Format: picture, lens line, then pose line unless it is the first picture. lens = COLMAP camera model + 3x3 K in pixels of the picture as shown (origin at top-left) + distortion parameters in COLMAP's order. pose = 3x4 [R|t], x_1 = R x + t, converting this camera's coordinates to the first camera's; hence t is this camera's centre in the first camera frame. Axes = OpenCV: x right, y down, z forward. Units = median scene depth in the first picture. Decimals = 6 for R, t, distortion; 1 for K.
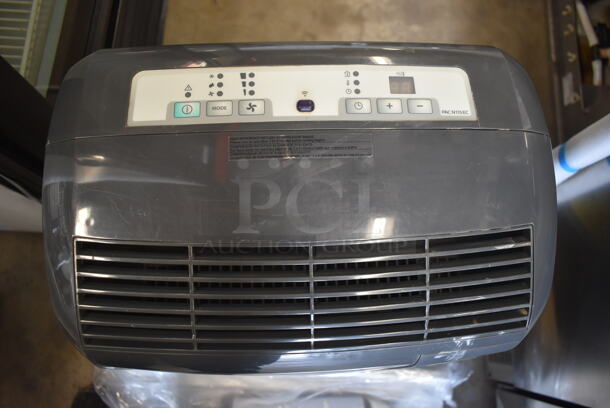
lens RADIAL K [[490.0, 0, 305.0], [0, 490.0, 204.0], [0, 0, 1]] dist [-0.001721, 0.002679]
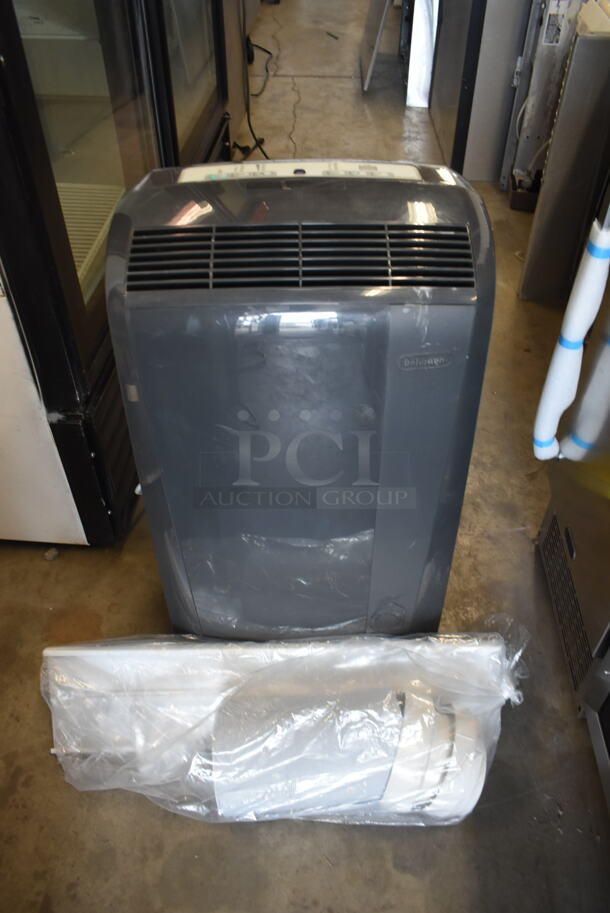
lens RADIAL K [[733.4, 0, 305.0], [0, 733.4, 456.5], [0, 0, 1]] dist [-0.001721, 0.002679]
pose [[0.999642, -0.000752, -0.026745, 0.073349], [-0.014248, 0.831134, -0.555889, 1.699140], [0.022646, 0.556071, 0.830826, -0.334166]]
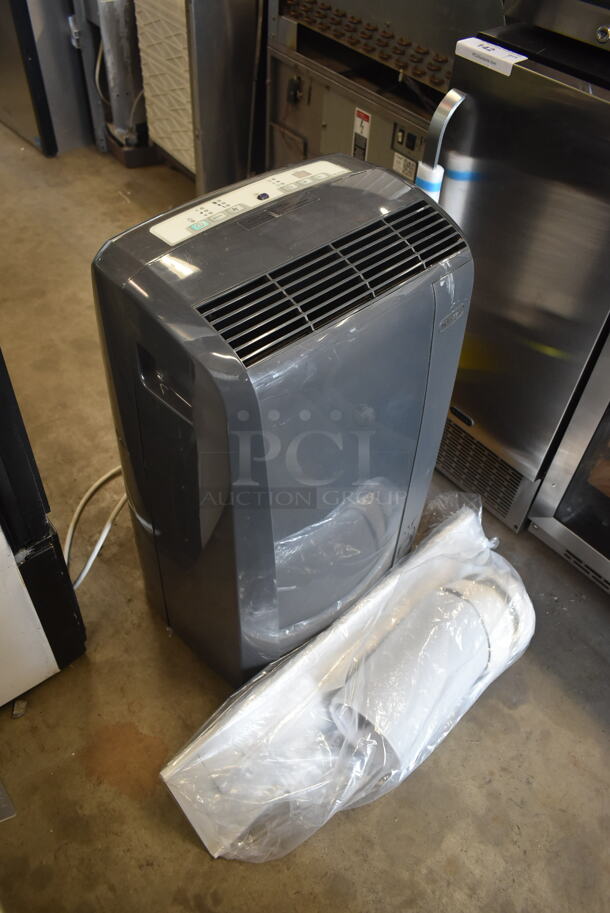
lens RADIAL K [[734.5, 0, 304.8], [0, 734.5, 450.9], [0, 0, 1]] dist [0.000665, 0.002203]
pose [[0.736578, -0.470613, 0.485774, -1.335687], [0.647510, 0.698167, -0.305440, 1.086670], [-0.195408, 0.539524, 0.818981, -0.423714]]
